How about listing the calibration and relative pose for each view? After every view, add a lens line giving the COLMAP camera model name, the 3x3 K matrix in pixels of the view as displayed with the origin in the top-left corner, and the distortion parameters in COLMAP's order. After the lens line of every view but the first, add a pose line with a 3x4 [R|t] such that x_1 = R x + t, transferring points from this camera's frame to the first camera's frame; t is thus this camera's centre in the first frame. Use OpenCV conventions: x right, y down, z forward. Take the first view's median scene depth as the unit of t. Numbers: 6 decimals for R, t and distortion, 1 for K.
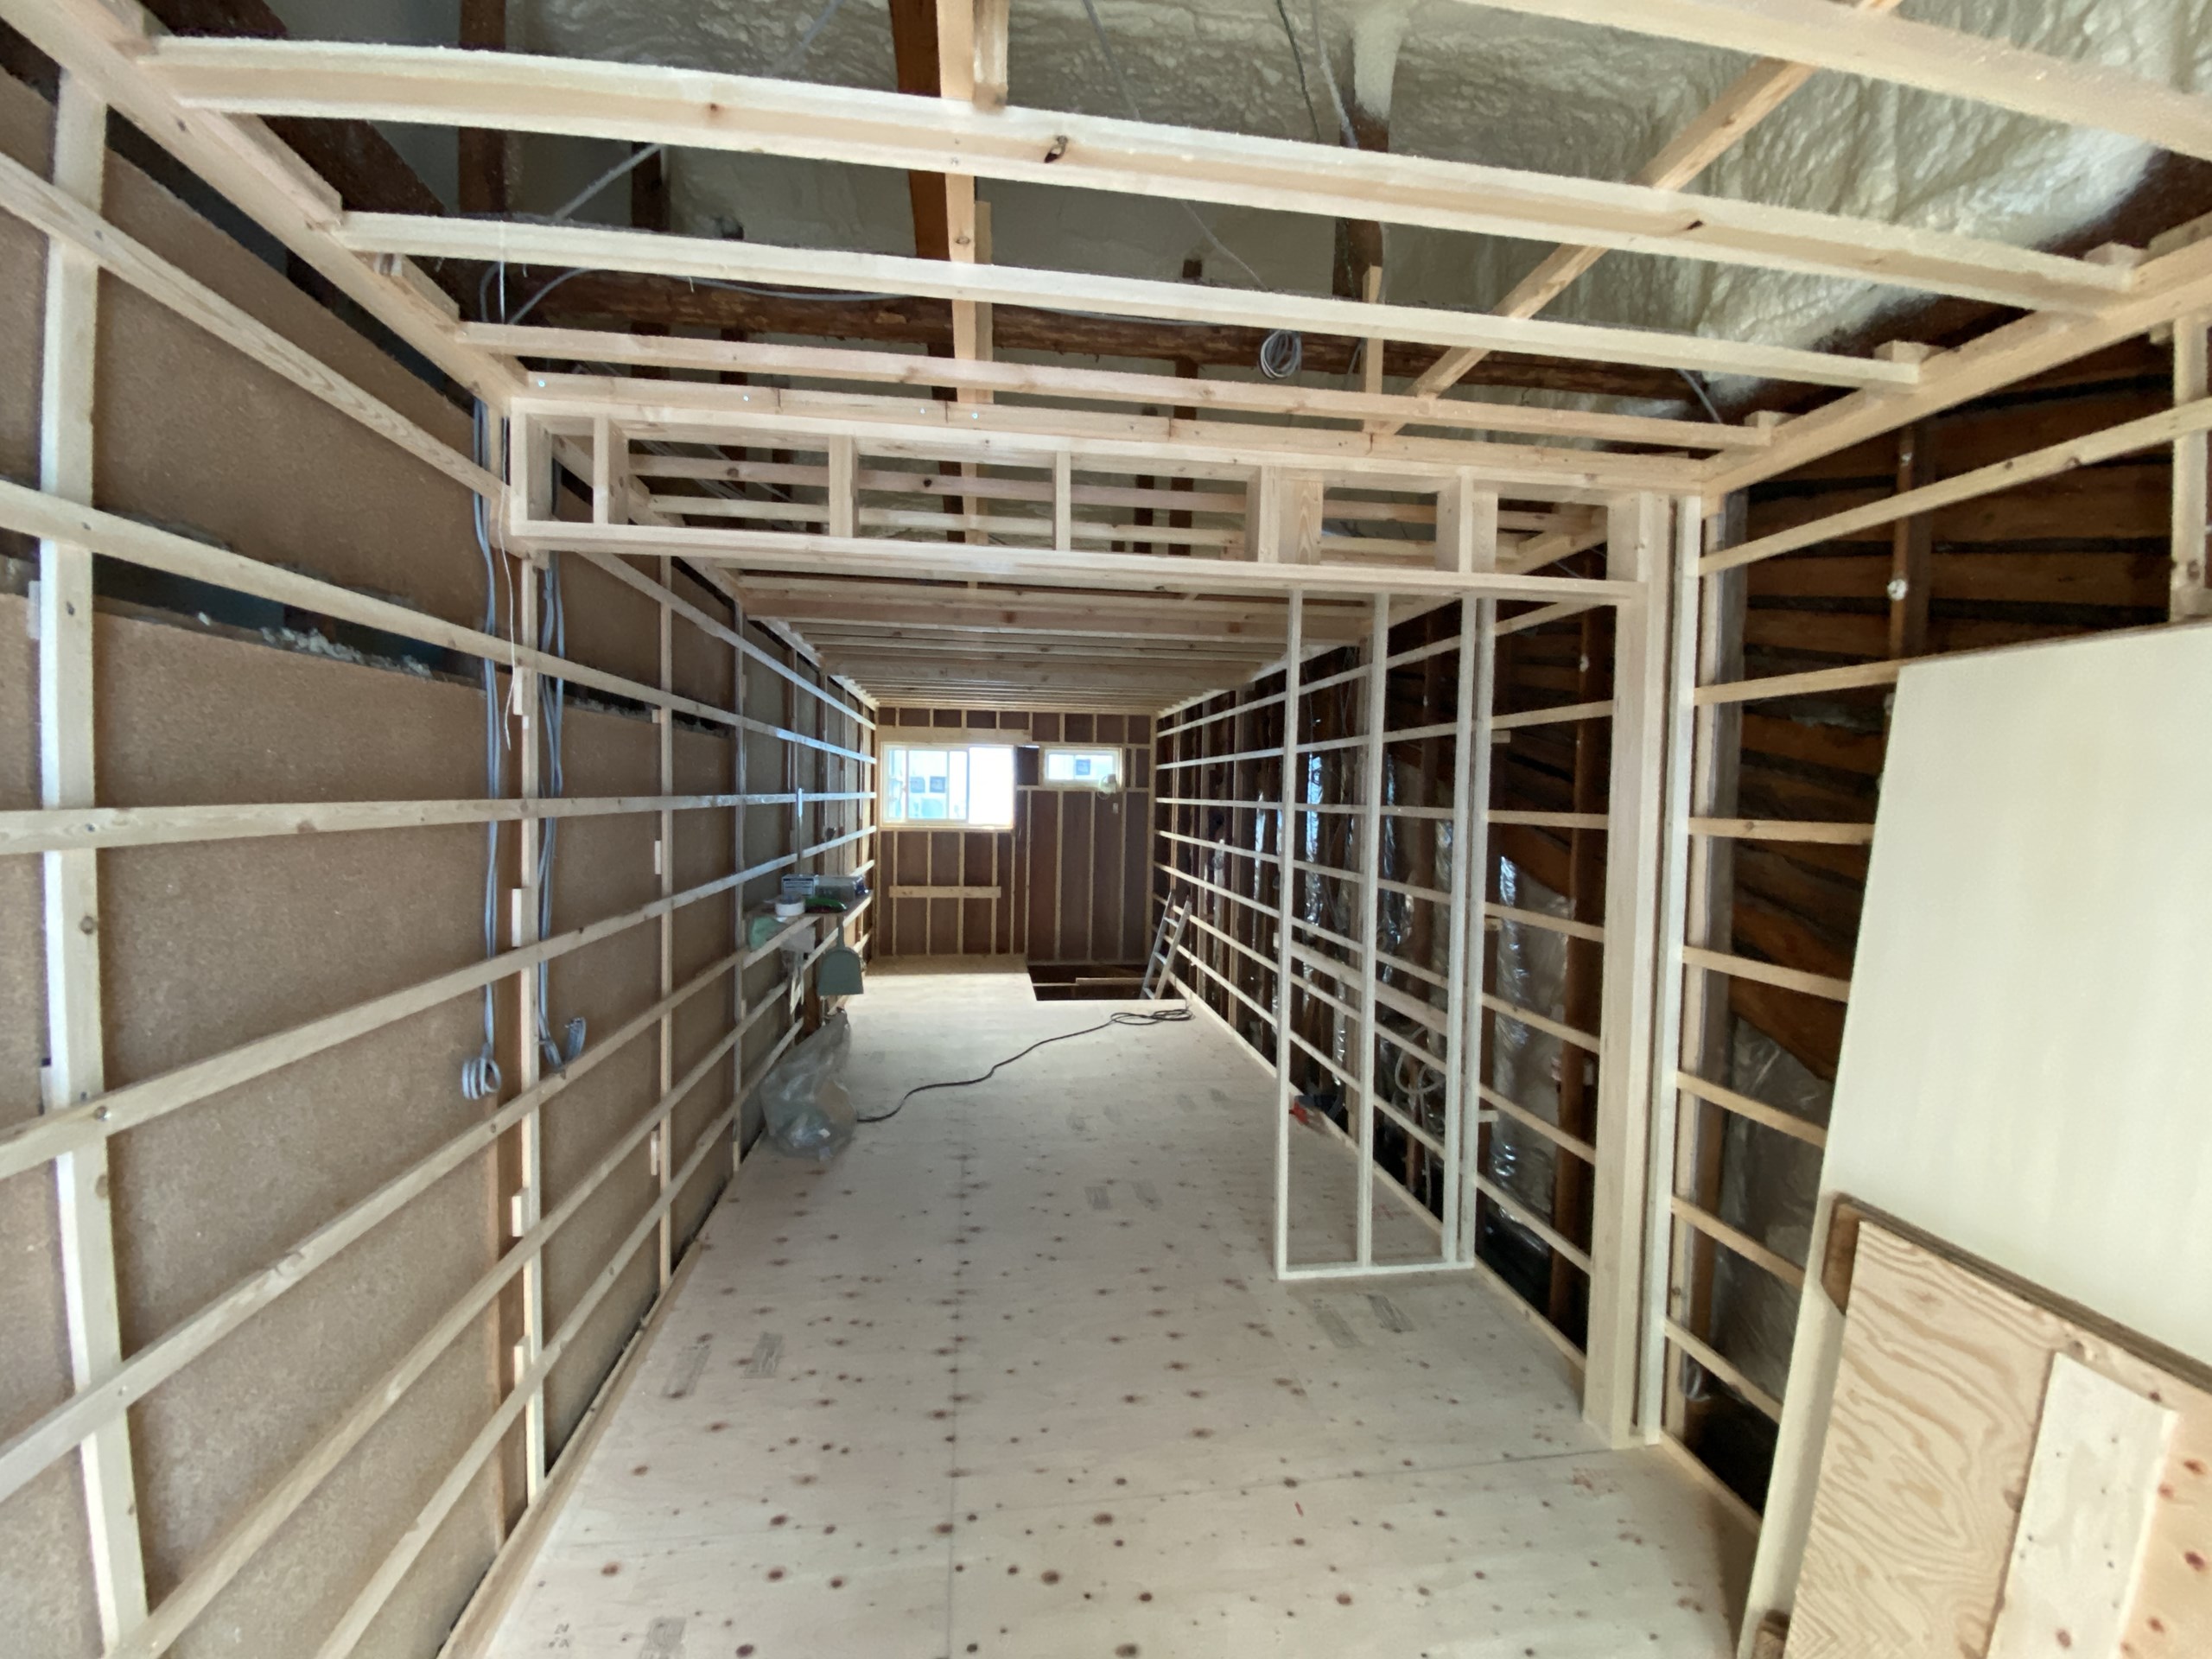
lens RADIAL K [[902.7, 0, 1105.8], [0, 902.7, 828.1], [0, 0, 1]] dist [-0.014828, -0.005235]
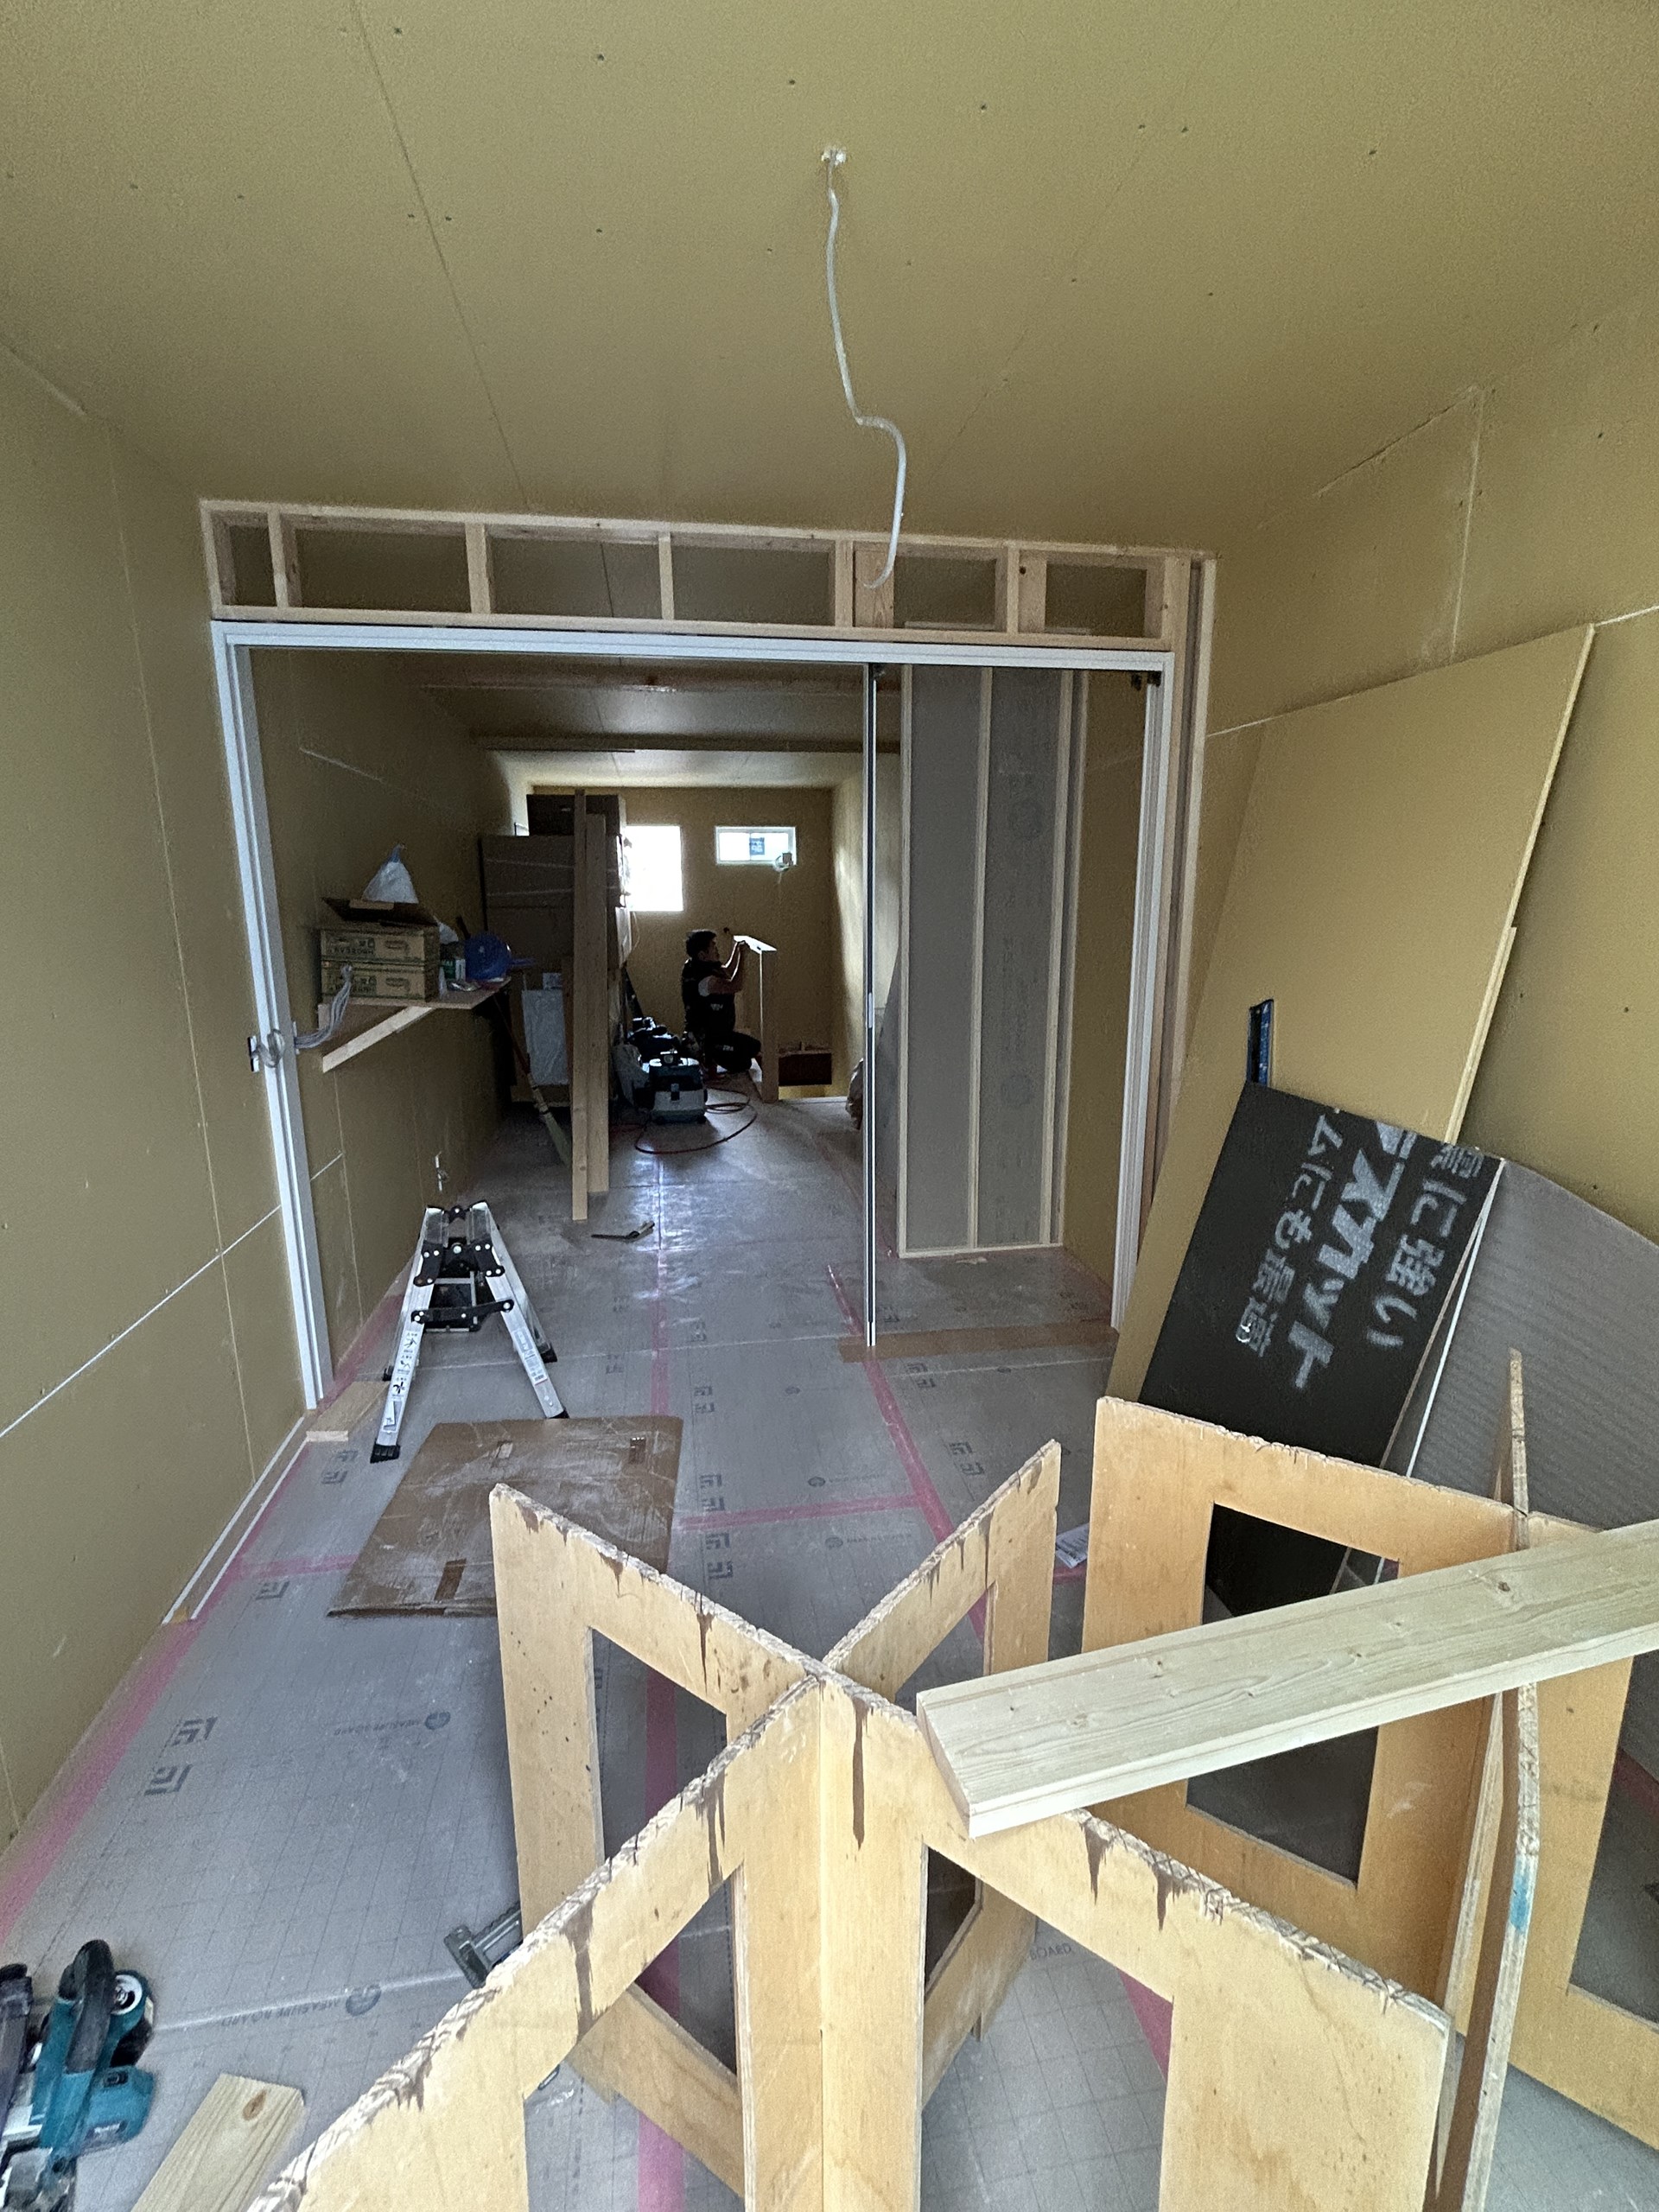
lens RADIAL K [[981.1, 0, 829.6], [0, 981.1, 1102.2], [0, 0, 1]] dist [-0.004554, -0.000187]
pose [[0.999280, -0.028990, 0.024474, 0.071777], [0.024161, 0.983621, 0.178622, 0.057995], [-0.029251, -0.177902, 0.983613, -0.254882]]
